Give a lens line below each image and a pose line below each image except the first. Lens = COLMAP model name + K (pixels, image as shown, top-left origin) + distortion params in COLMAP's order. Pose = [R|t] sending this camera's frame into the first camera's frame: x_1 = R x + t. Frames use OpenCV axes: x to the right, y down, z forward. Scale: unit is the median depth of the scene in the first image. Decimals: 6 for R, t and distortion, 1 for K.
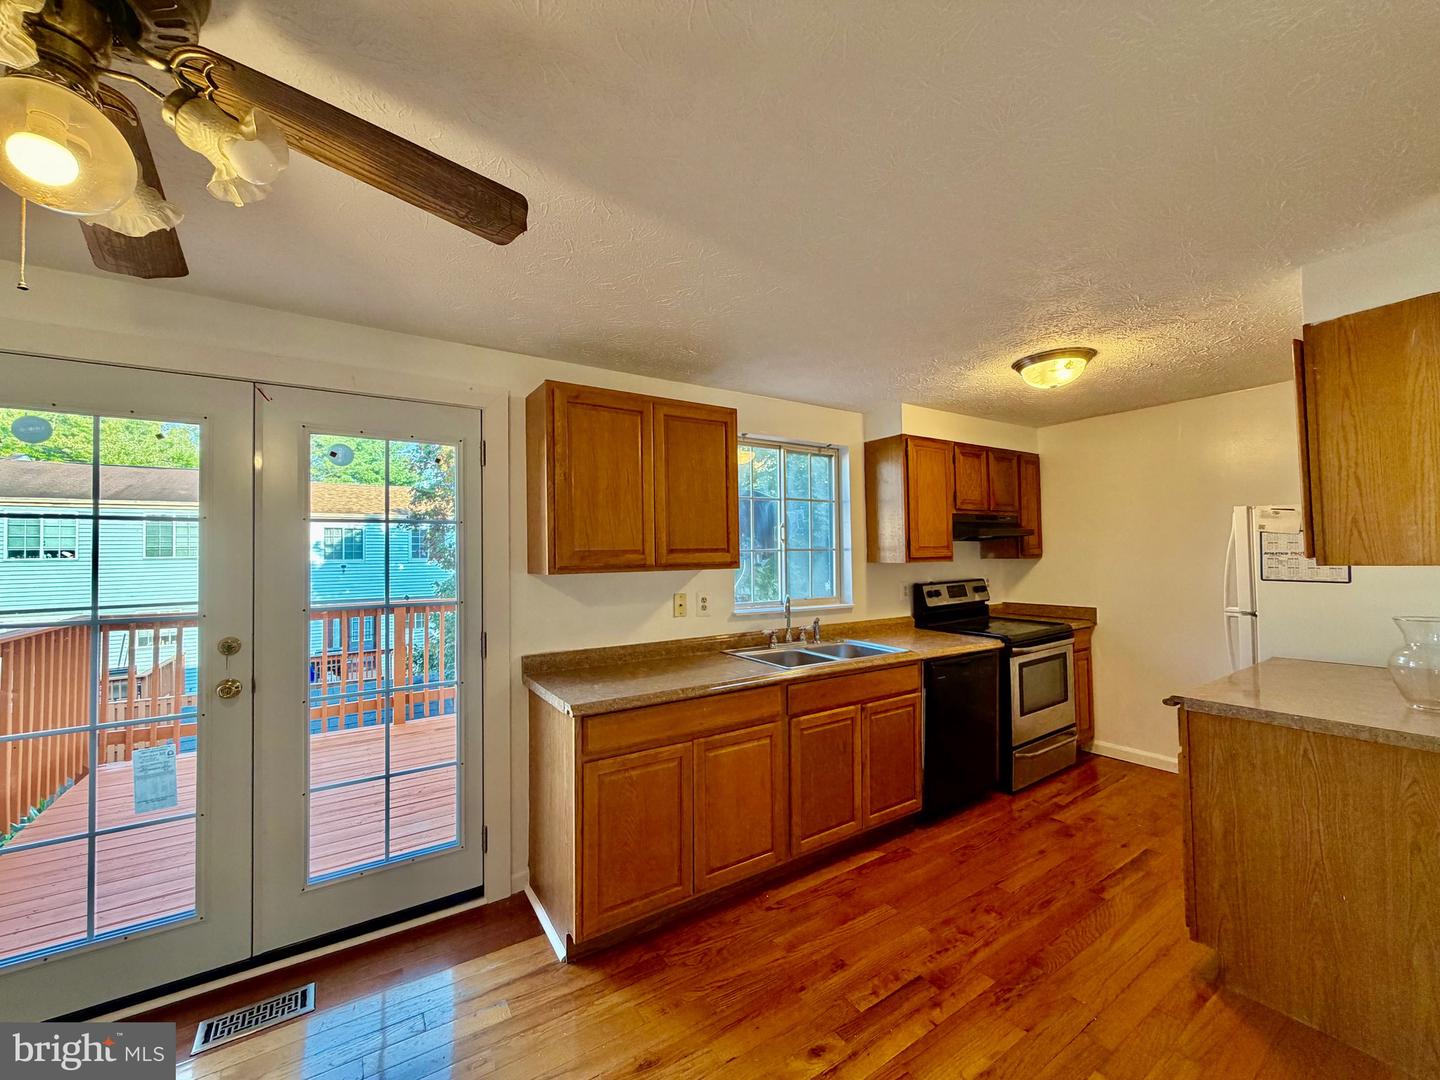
lens RADIAL K [[574.9, 0, 713.3], [0, 574.9, 541.1], [0, 0, 1]] dist [-0.000286, 0.000468]
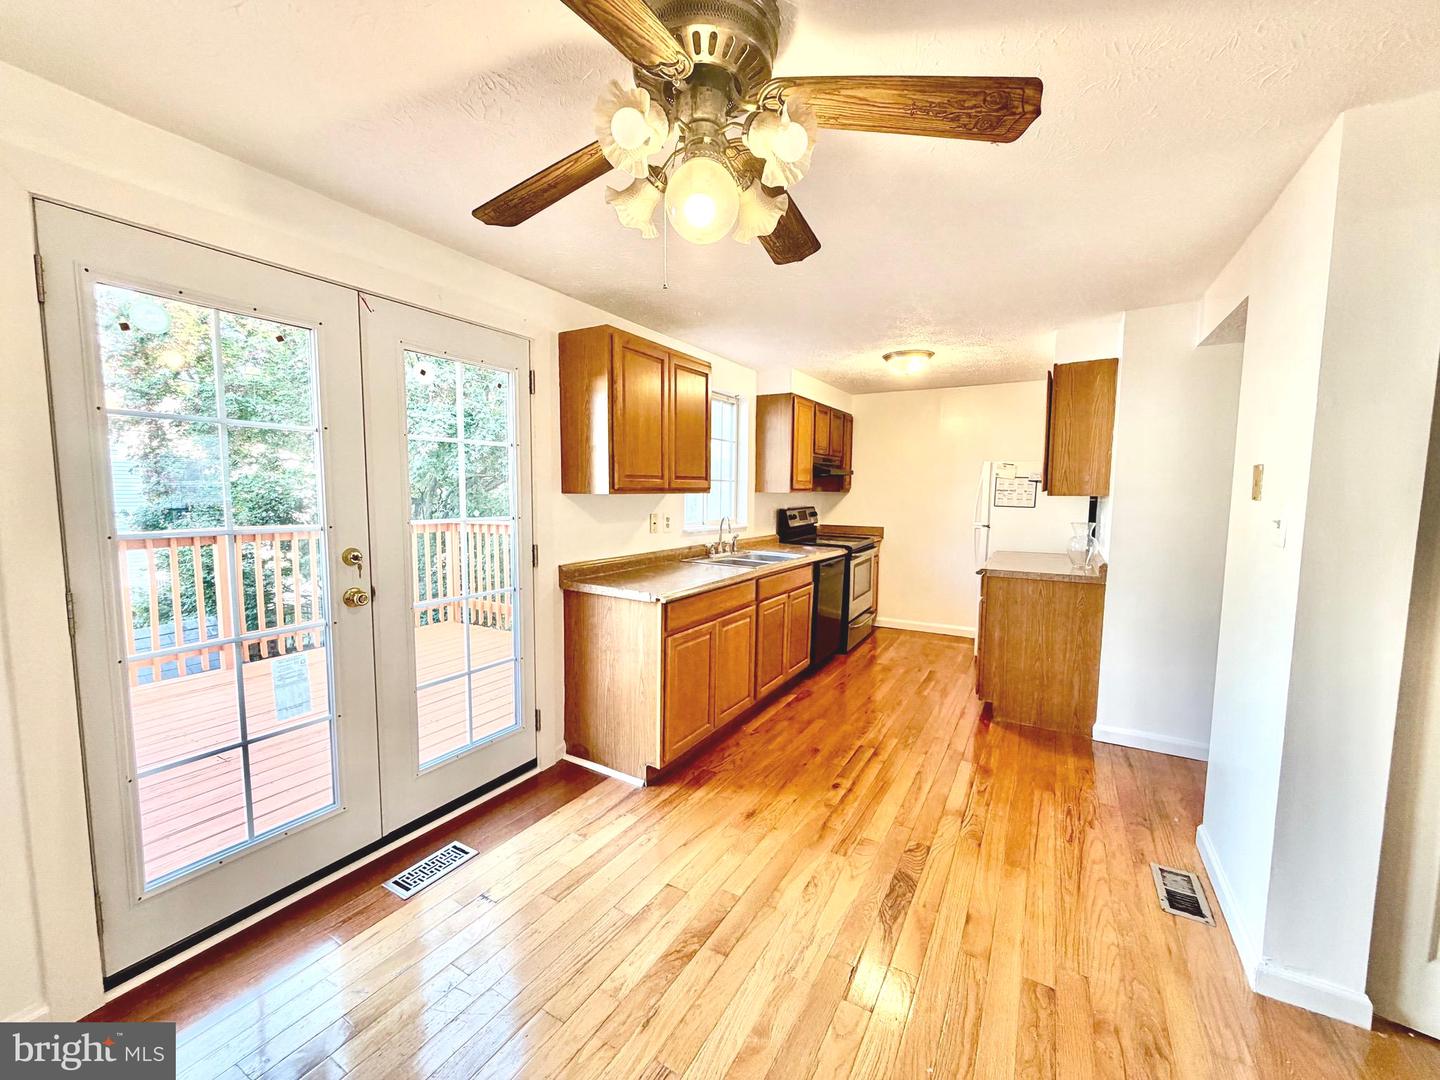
lens RADIAL K [[574.9, 0, 715.4], [0, 574.9, 539.2], [0, 0, 1]] dist [-0.000286, 0.000468]
pose [[0.895242, -0.016024, 0.445292, -0.526331], [-0.033237, 0.994168, 0.102597, 0.018598], [-0.444339, -0.106649, 0.889488, -0.143790]]
